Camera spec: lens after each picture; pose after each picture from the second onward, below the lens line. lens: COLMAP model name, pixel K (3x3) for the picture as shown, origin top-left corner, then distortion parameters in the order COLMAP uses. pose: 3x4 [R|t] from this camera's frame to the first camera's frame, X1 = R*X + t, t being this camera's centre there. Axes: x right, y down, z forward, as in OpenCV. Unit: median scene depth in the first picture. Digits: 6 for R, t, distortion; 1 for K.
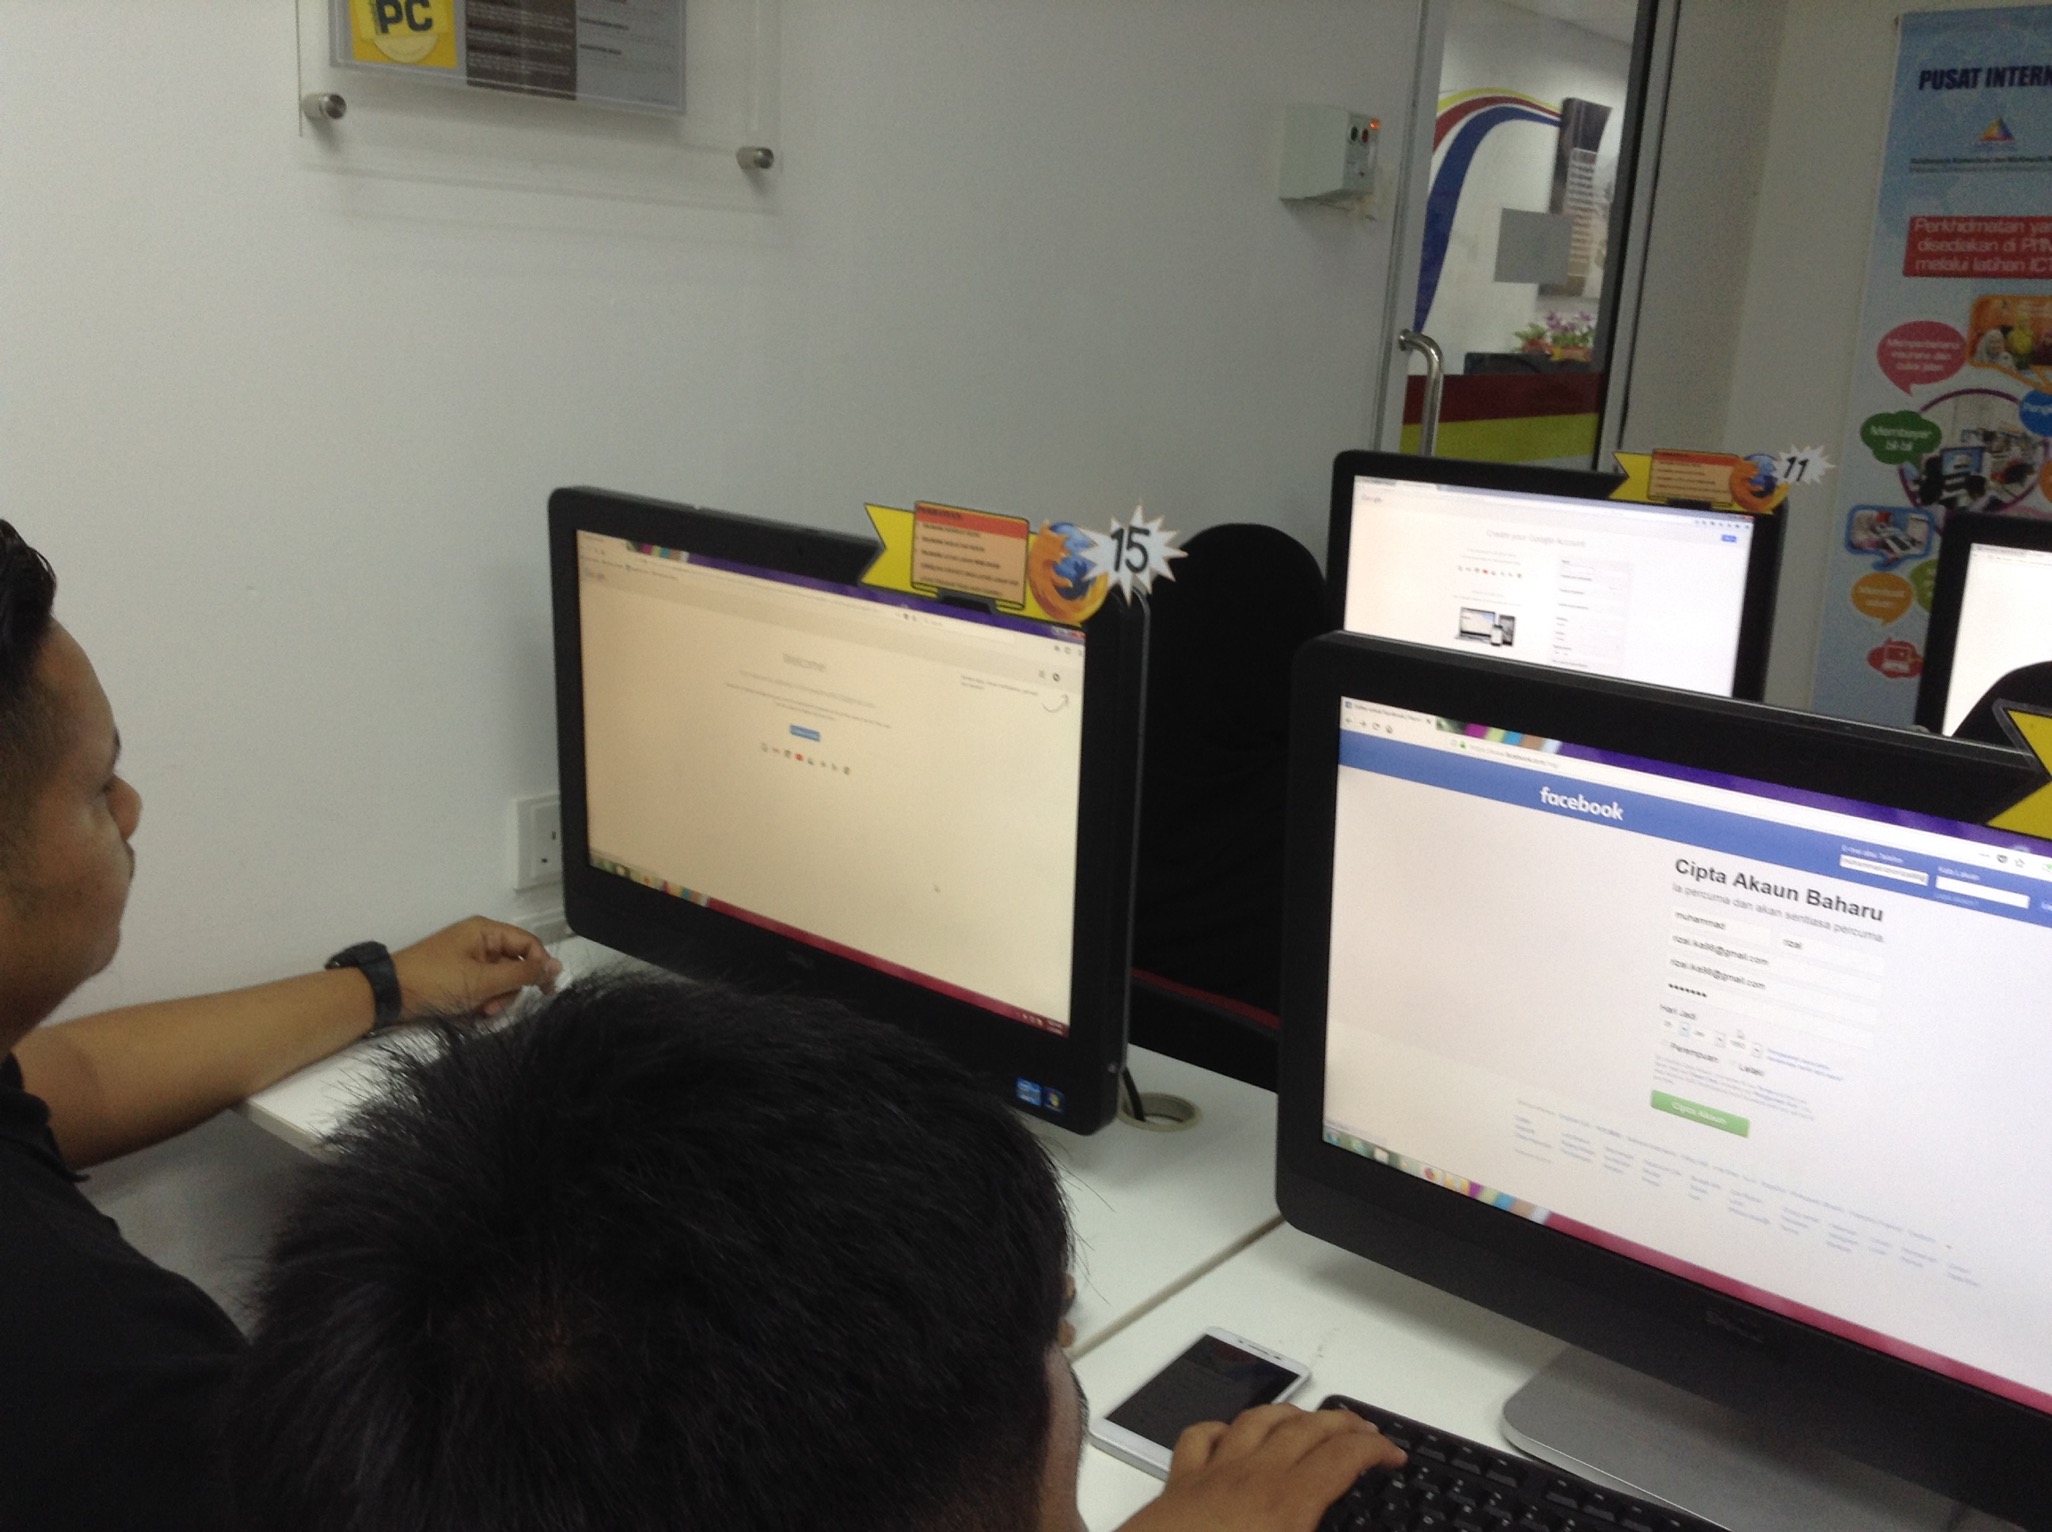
lens RADIAL K [[1903.3, 0, 1032.6], [0, 1903.3, 773.6], [0, 0, 1]] dist [0.054518, -0.113492]
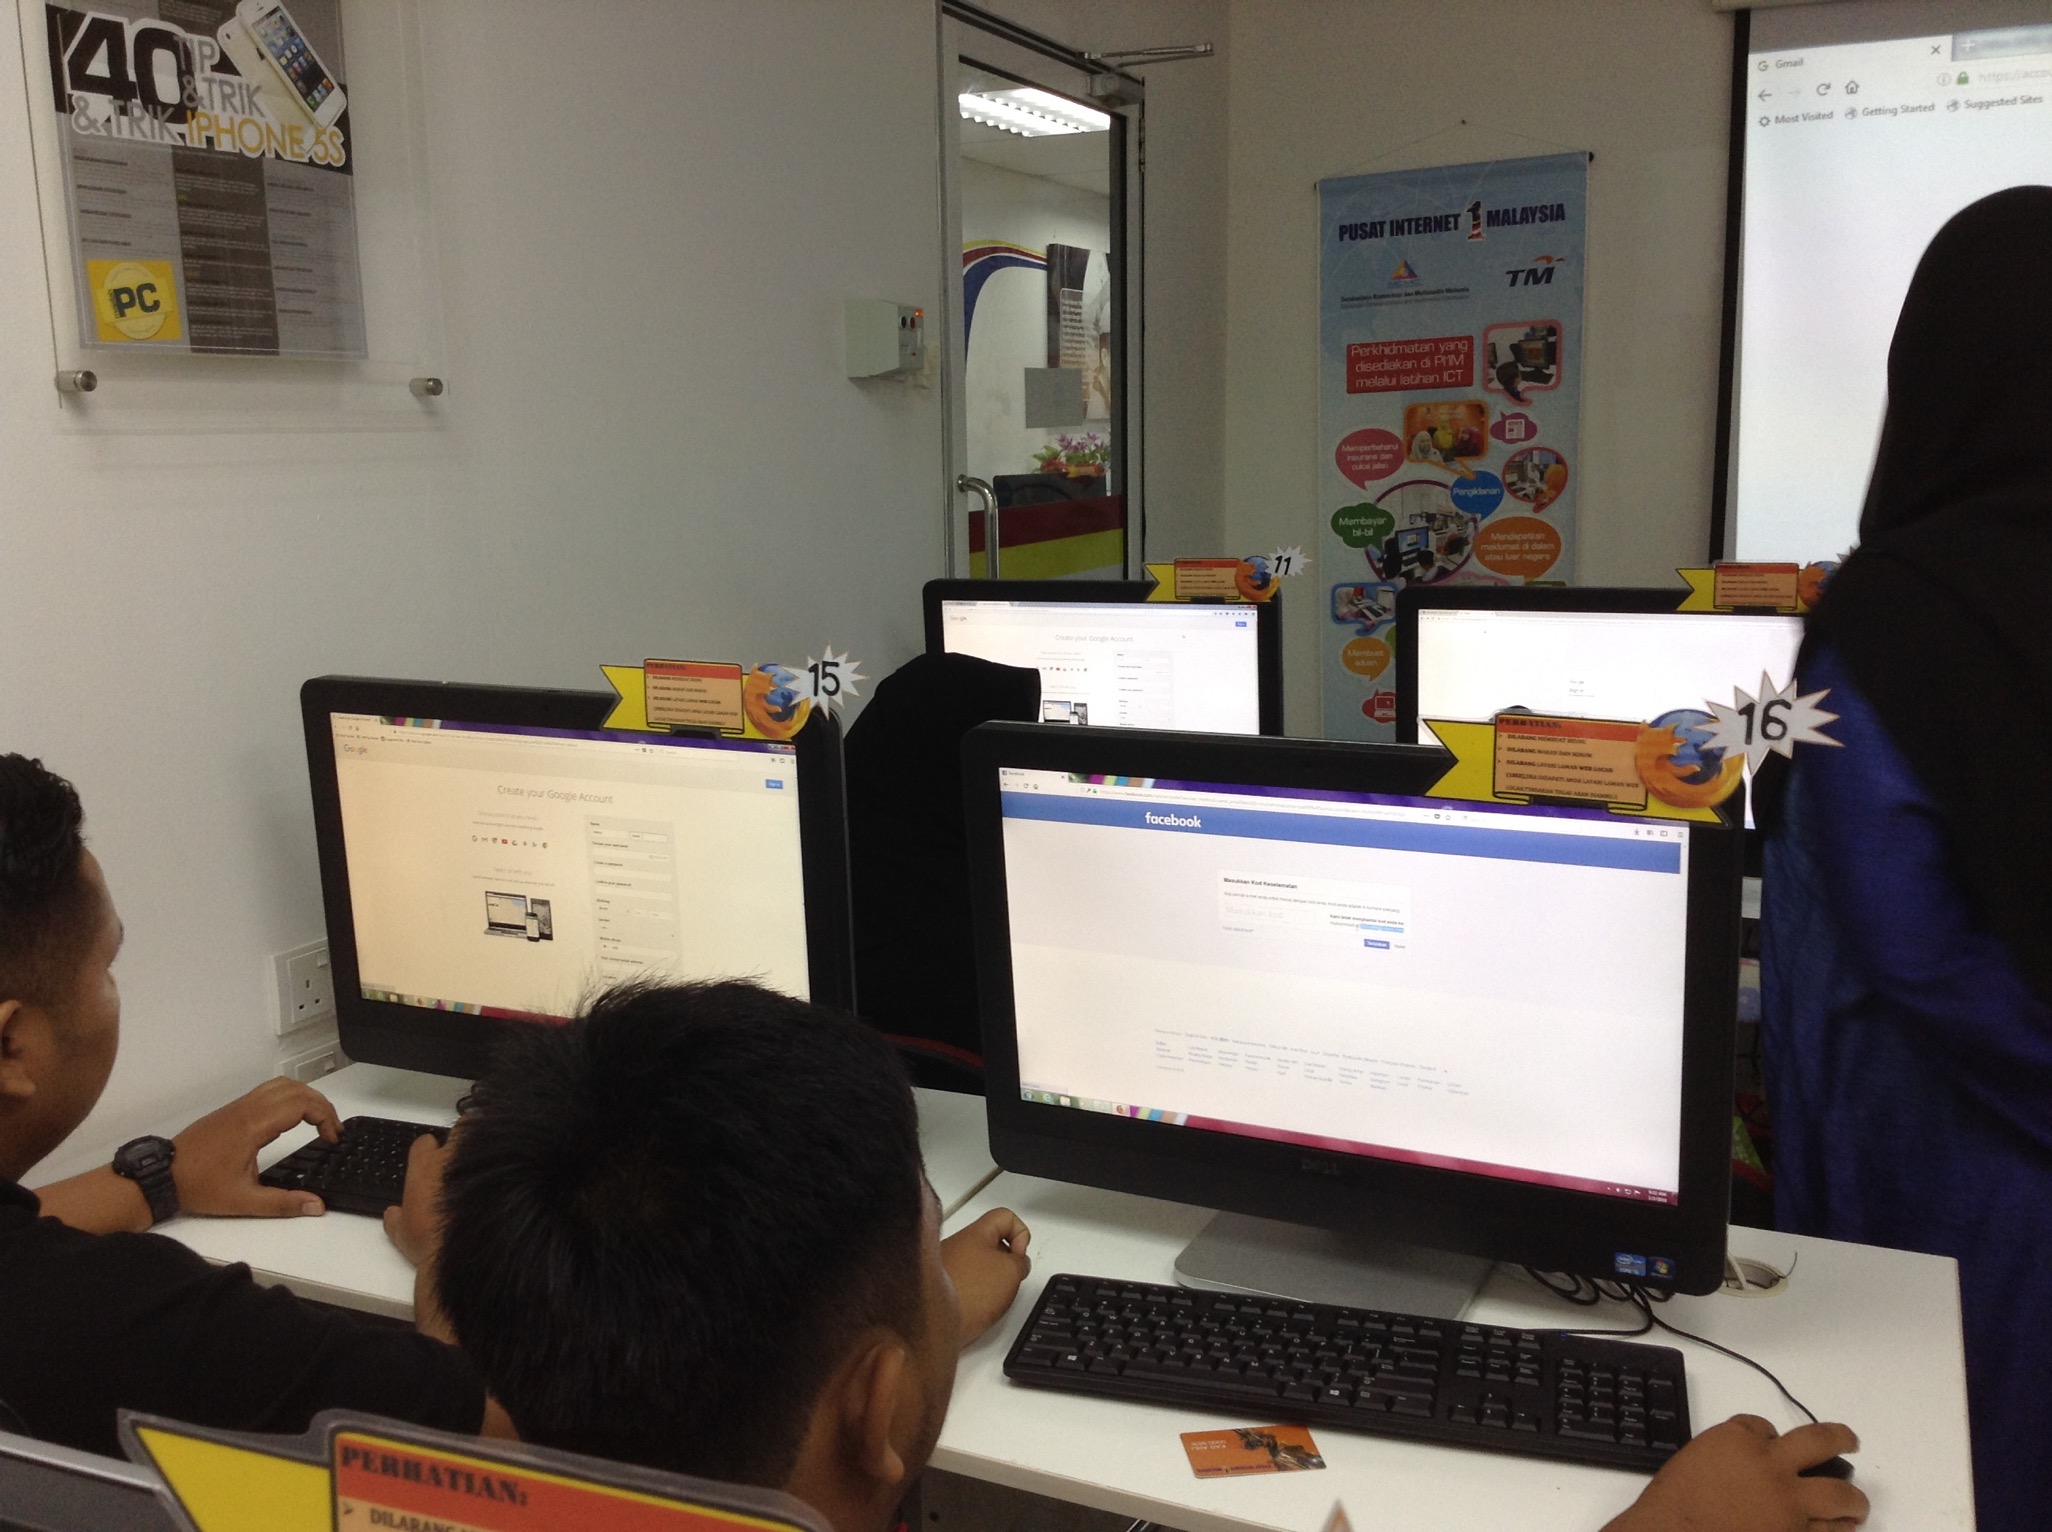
lens RADIAL K [[1855.1, 0, 1019.3], [0, 1855.1, 774.3], [0, 0, 1]] dist [0.135717, -0.332238]
pose [[0.968795, -0.114948, 0.219599, -0.051214], [0.128358, 0.990577, -0.047755, 0.013092], [-0.212040, 0.074452, 0.974421, -0.137247]]
